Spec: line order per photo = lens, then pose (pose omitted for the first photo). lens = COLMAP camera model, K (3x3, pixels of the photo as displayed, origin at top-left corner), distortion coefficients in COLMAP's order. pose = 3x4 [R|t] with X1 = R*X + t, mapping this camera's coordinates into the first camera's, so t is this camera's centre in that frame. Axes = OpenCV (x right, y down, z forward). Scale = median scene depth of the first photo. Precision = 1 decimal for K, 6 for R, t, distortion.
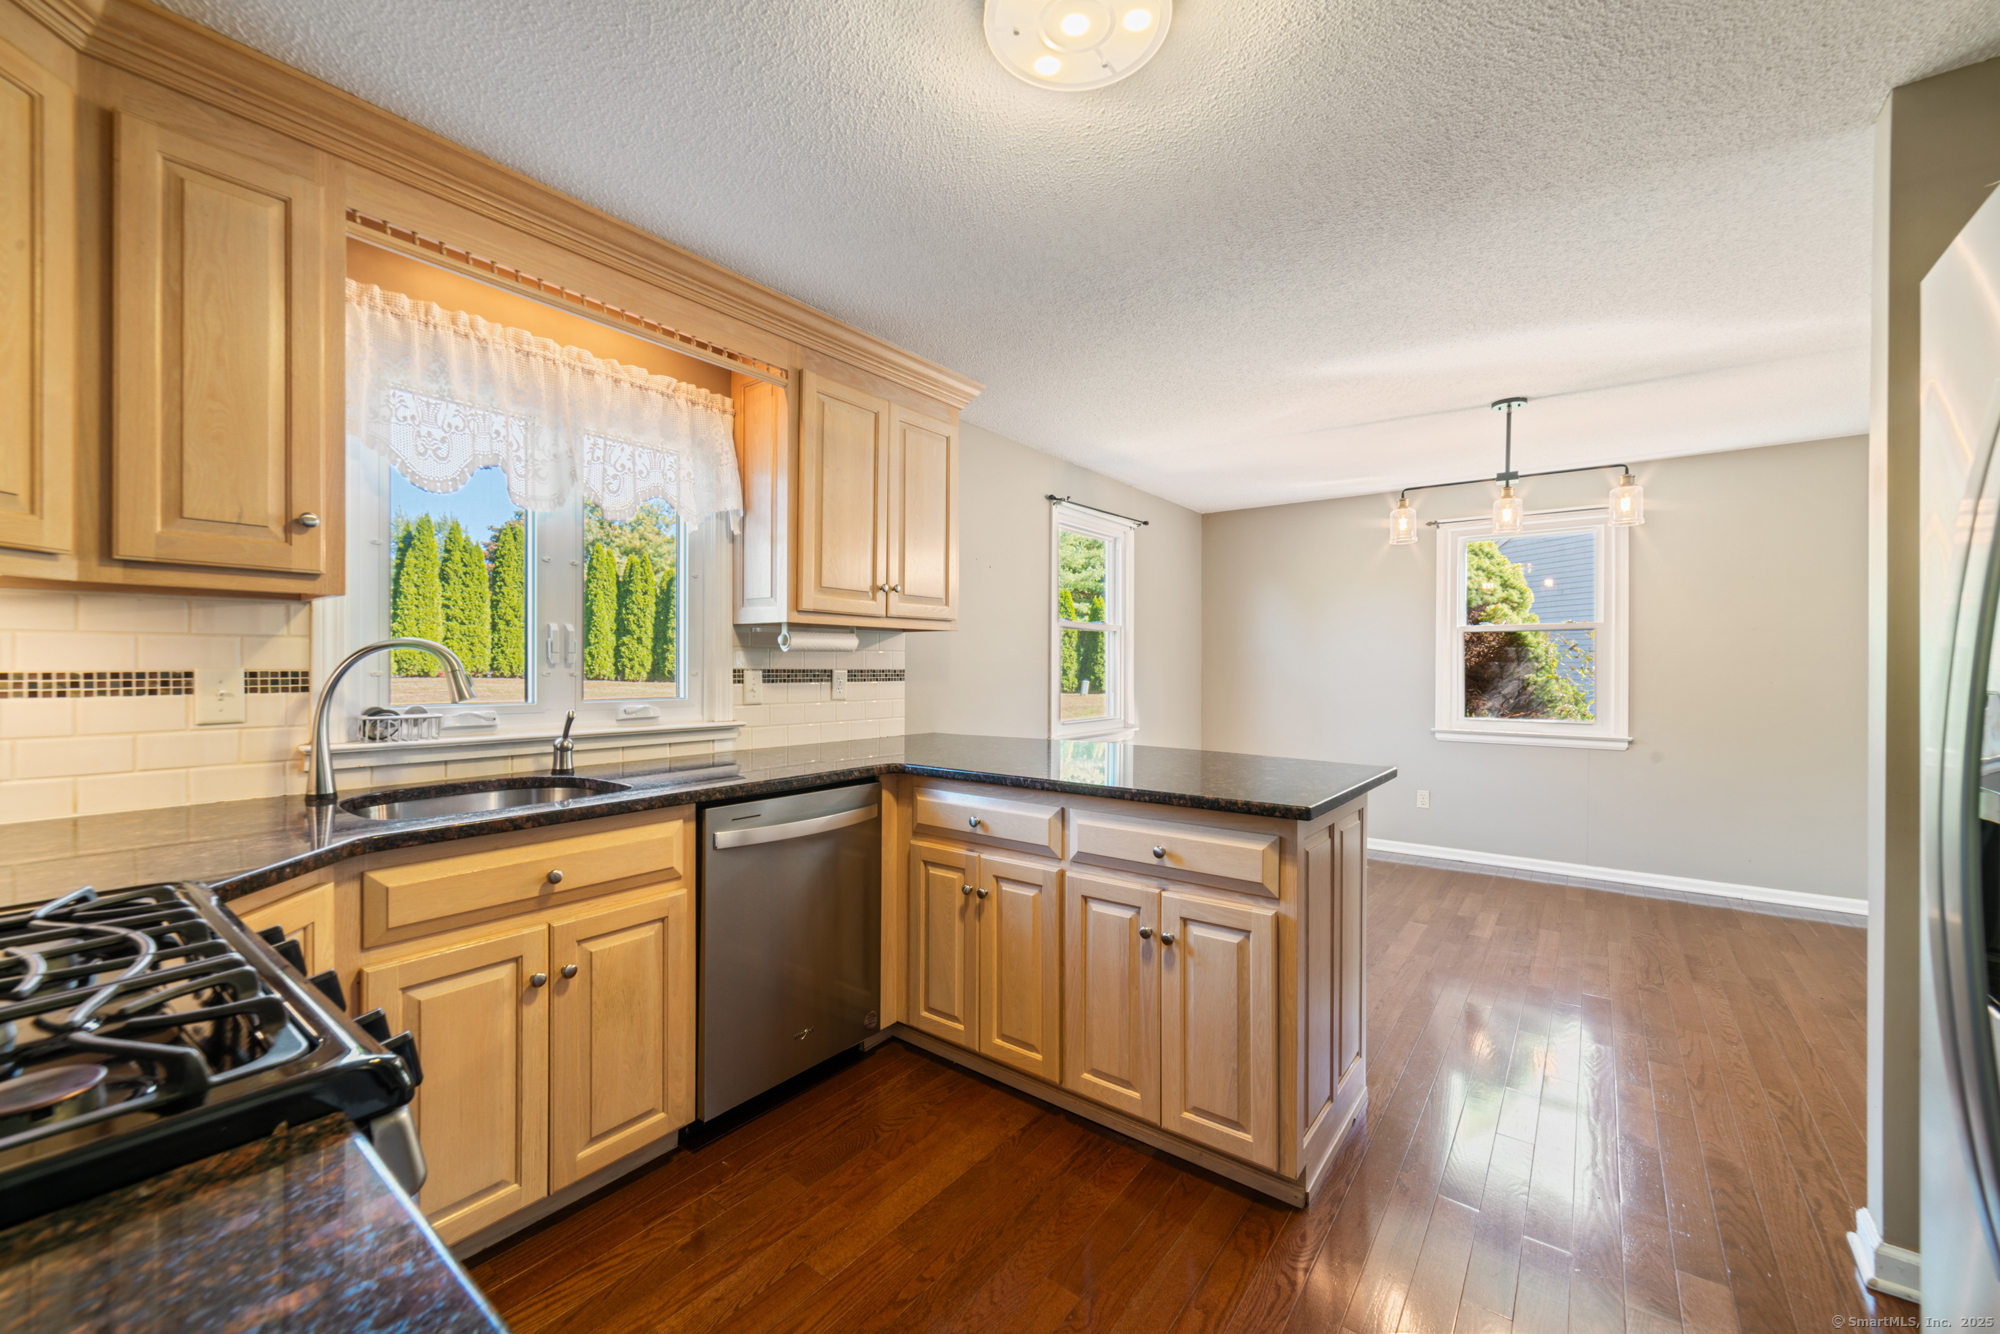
lens RADIAL K [[777.5, 0, 1000.0], [0, 777.5, 667.0], [0, 0, 1]] dist [0.000943, 0.000003]
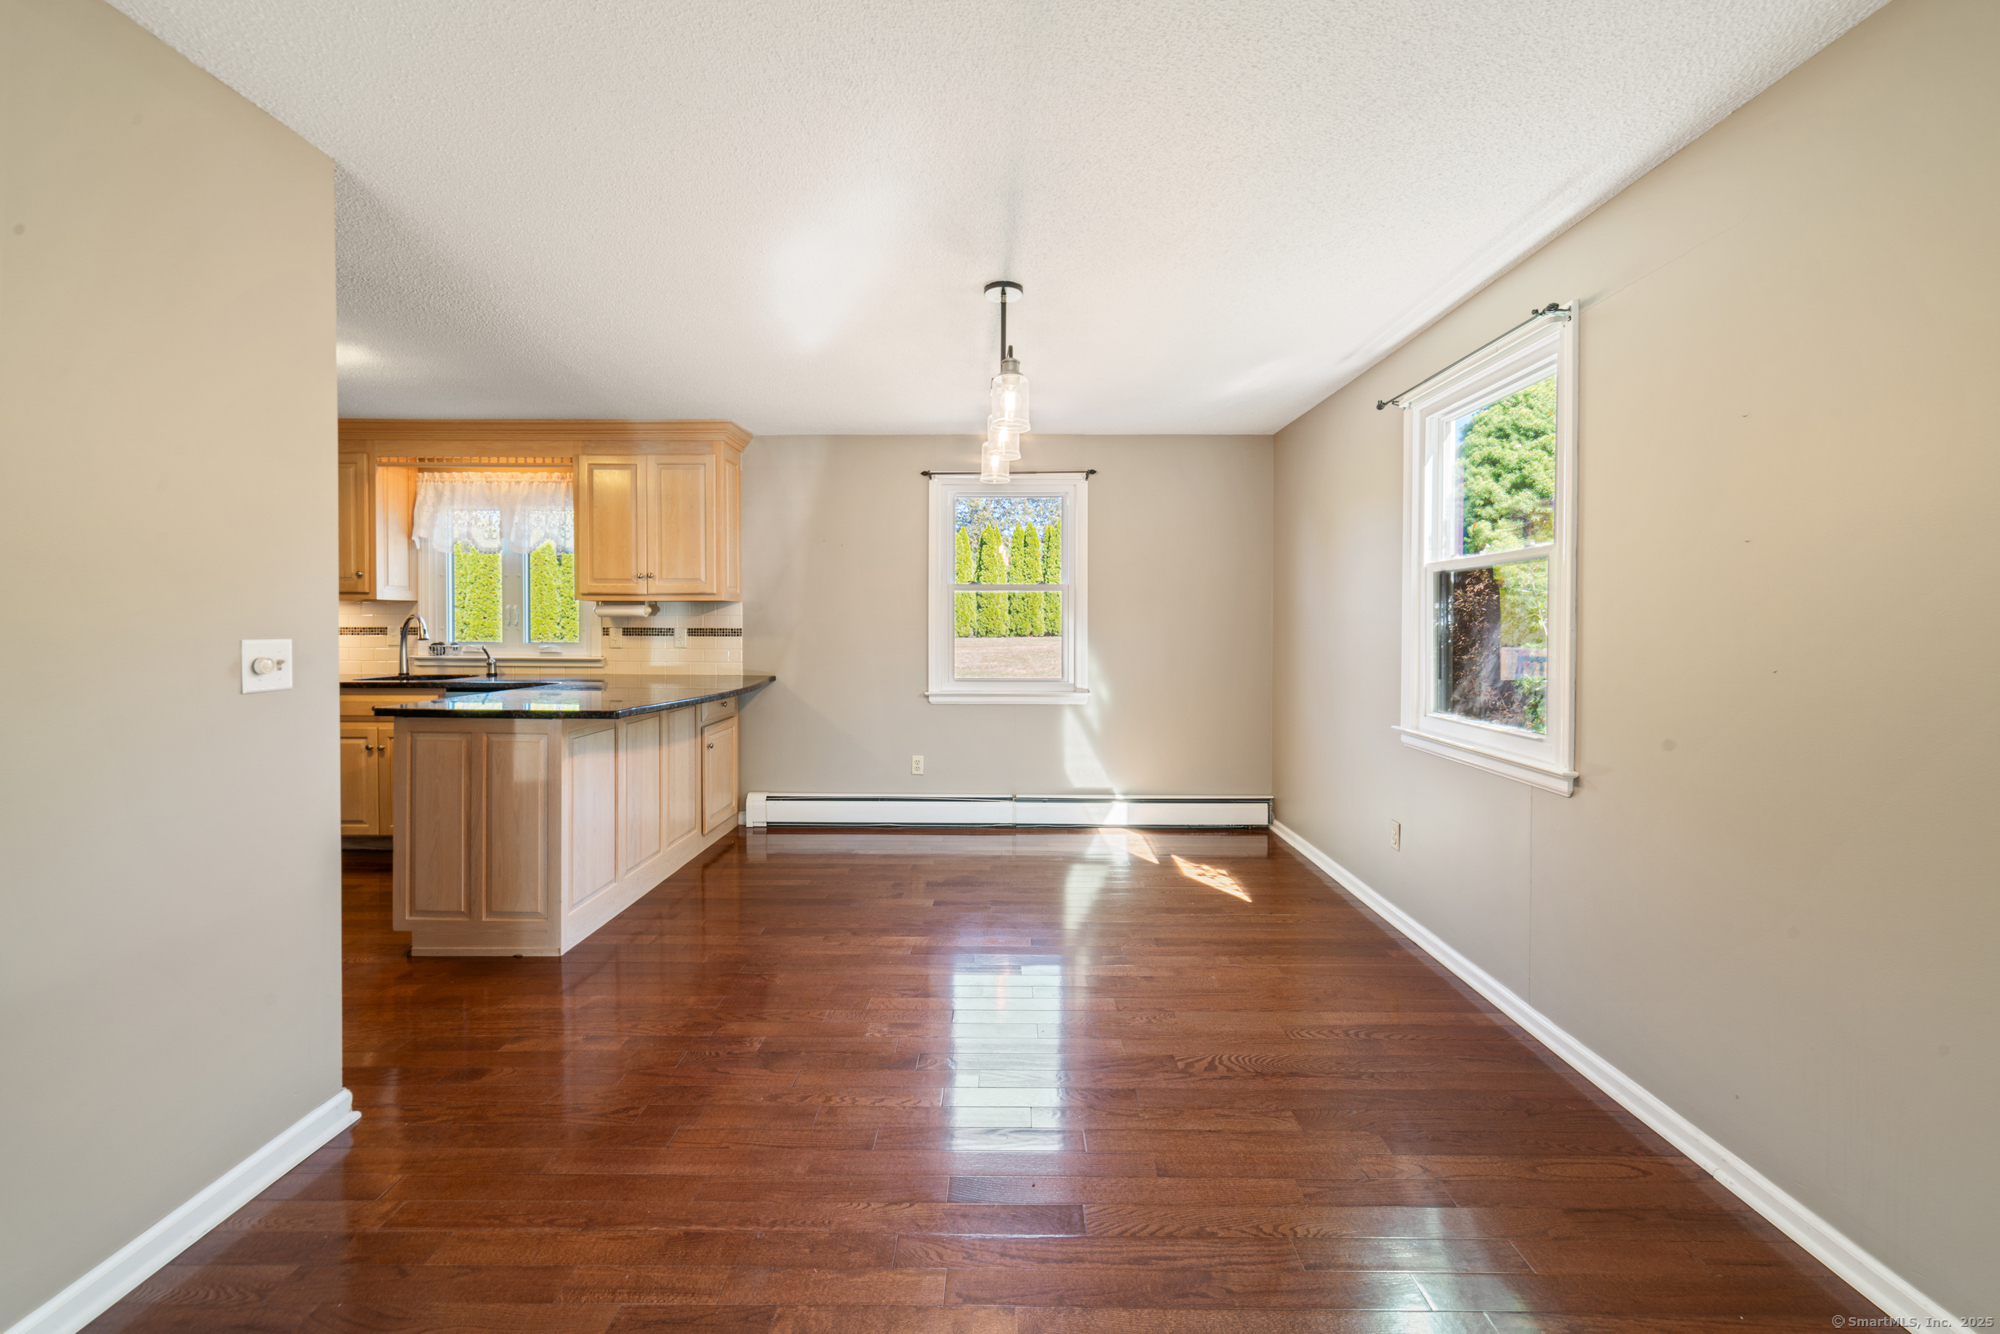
lens RADIAL K [[784.4, 0, 1003.6], [0, 784.4, 636.1], [0, 0, 1]] dist [0.001830, 0.000330]
pose [[0.601155, 0.011436, -0.799051, 2.040628], [-0.003583, 0.999926, 0.011615, -0.001806], [0.799125, -0.004119, 0.601151, 0.834135]]
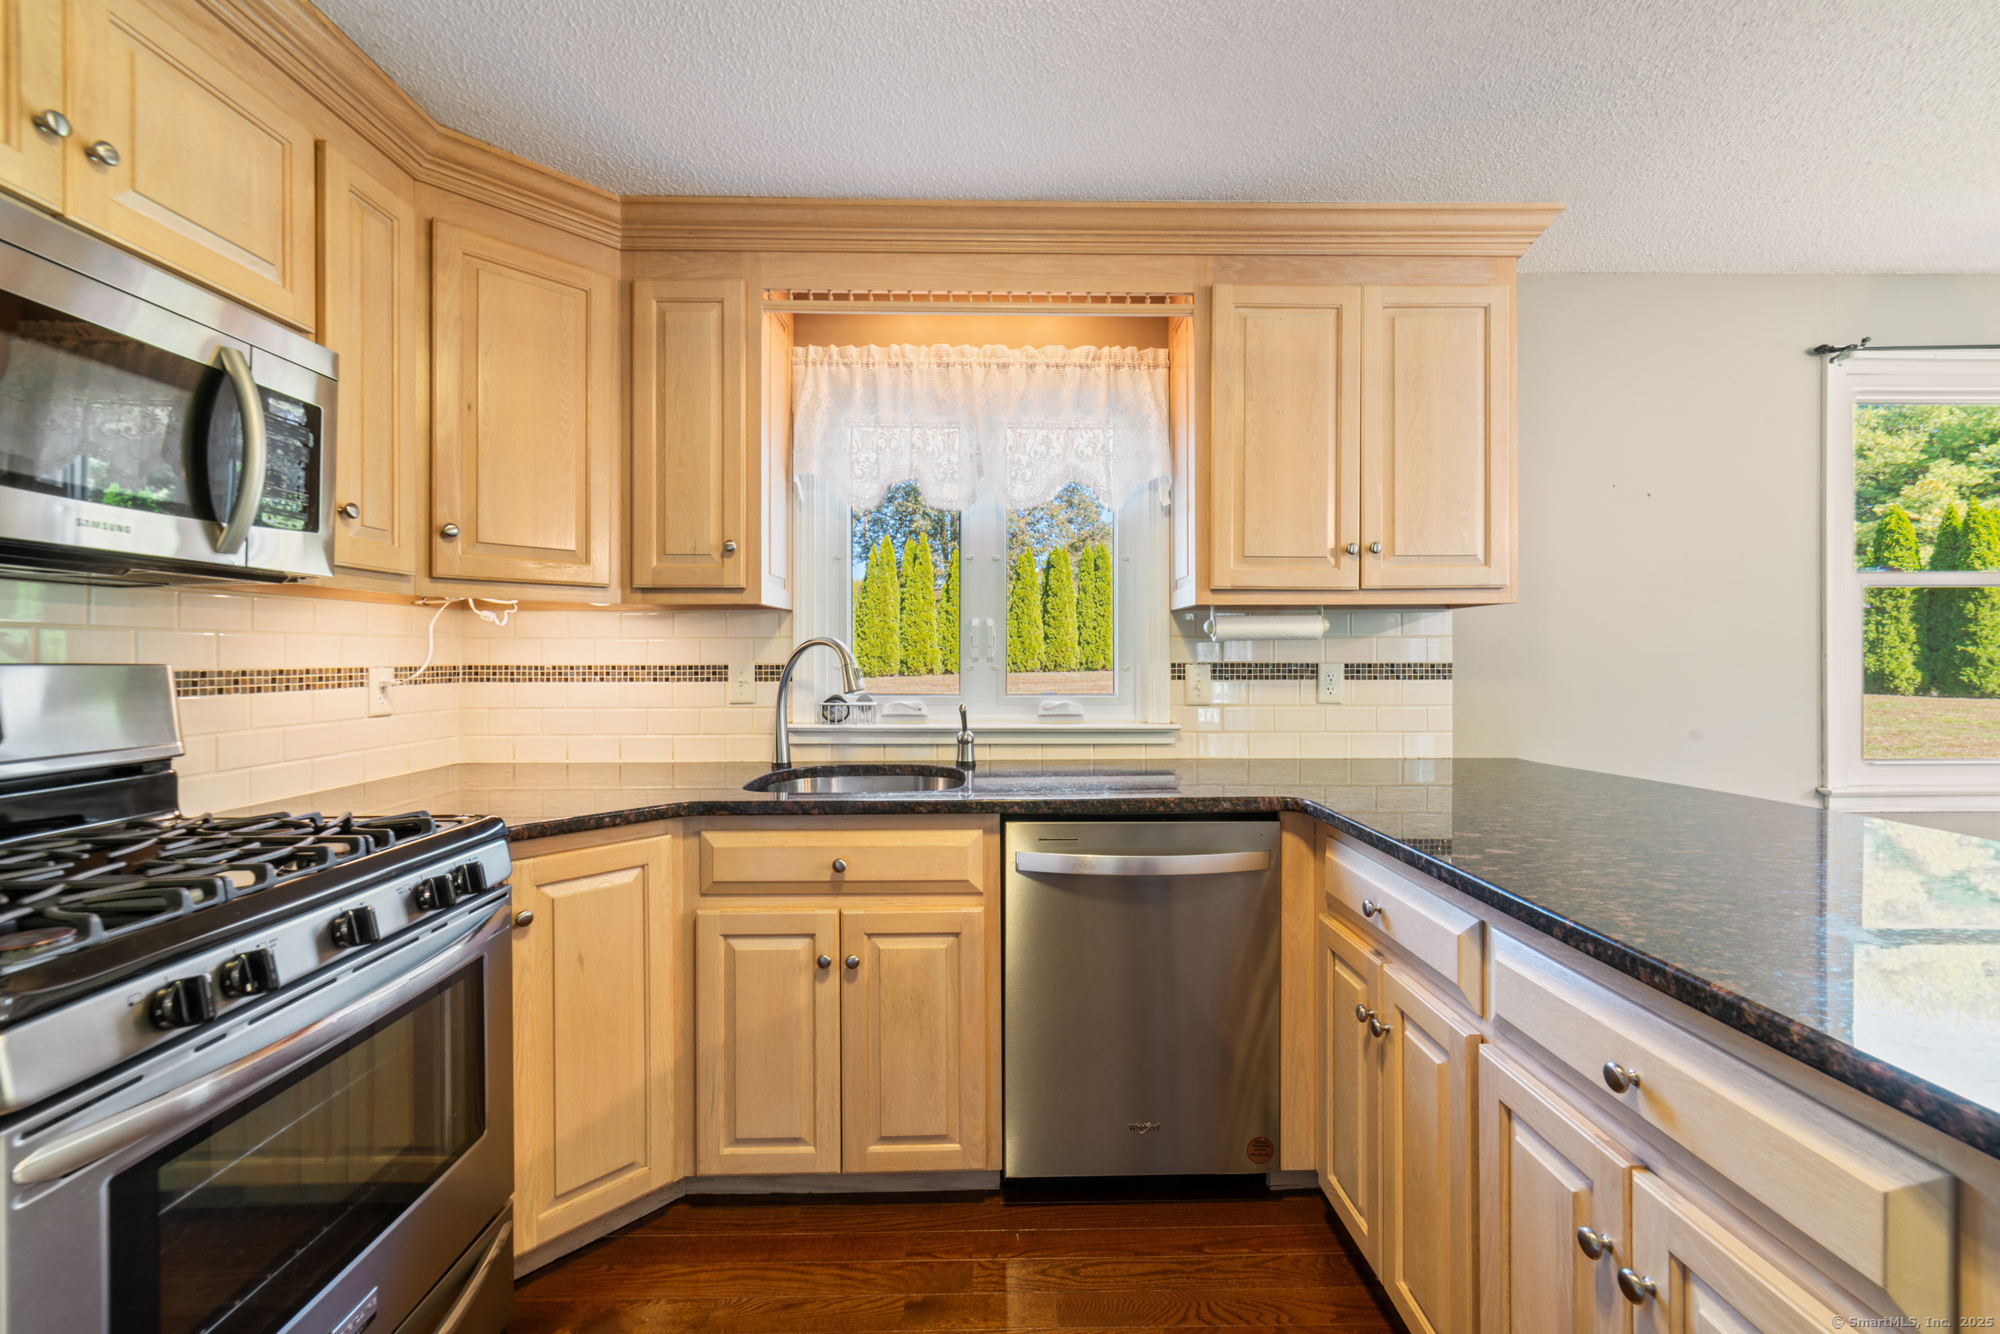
lens RADIAL K [[810.3, 0, 1008.5], [0, 810.3, 655.1], [0, 0, 1]] dist [0.000172, 0.000400]
pose [[0.622311, -0.006620, -0.782742, 0.308703], [0.002561, 0.999976, -0.006421, -0.000825], [0.782766, 0.001992, 0.622314, 0.384789]]
